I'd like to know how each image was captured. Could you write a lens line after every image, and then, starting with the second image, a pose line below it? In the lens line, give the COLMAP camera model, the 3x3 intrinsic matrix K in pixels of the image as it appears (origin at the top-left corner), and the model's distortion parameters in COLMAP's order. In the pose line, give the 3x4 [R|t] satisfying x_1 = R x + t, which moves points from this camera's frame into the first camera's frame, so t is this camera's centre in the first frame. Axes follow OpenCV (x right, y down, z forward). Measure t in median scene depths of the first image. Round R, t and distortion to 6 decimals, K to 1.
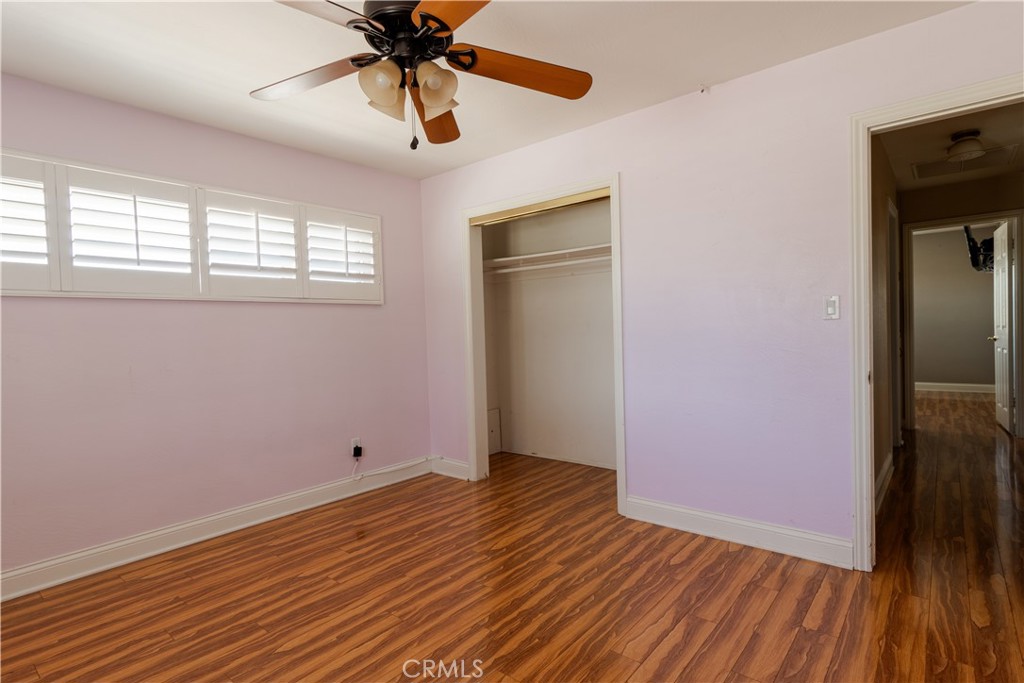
lens RADIAL K [[512.8, 0, 513.7], [0, 512.8, 349.4], [0, 0, 1]] dist [-0.008640, -0.001101]
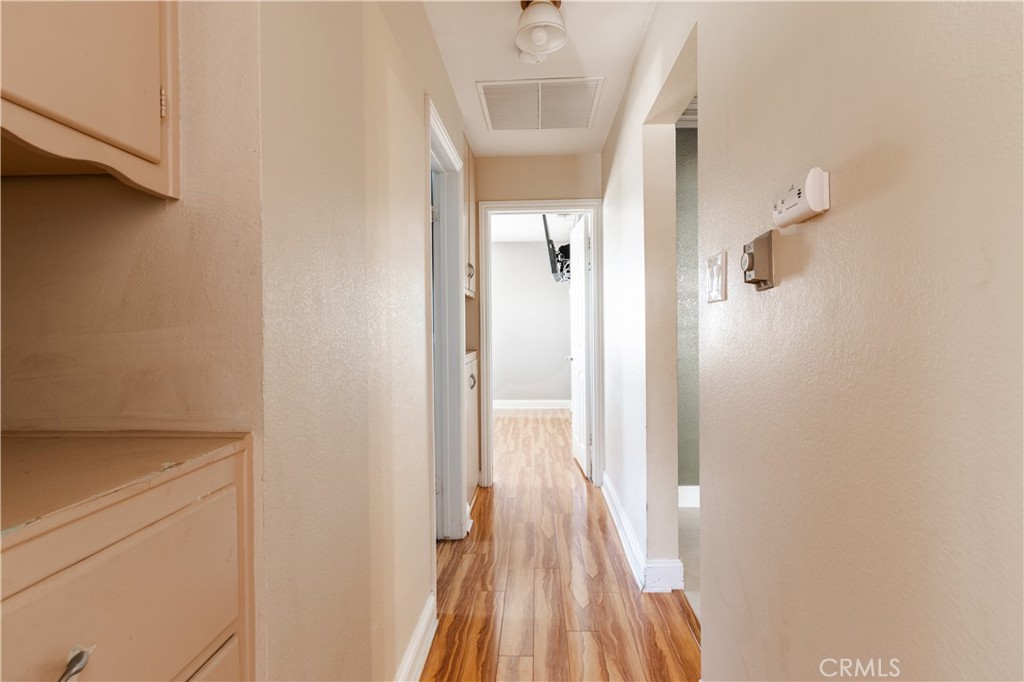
lens RADIAL K [[477.9, 0, 511.1], [0, 477.9, 337.1], [0, 0, 1]] dist [-0.005170, 0.000238]
pose [[0.796696, 0.019353, 0.604070, 0.385576], [0.000405, 0.999470, -0.032556, -0.031047], [-0.604380, 0.026182, 0.796266, 0.426915]]
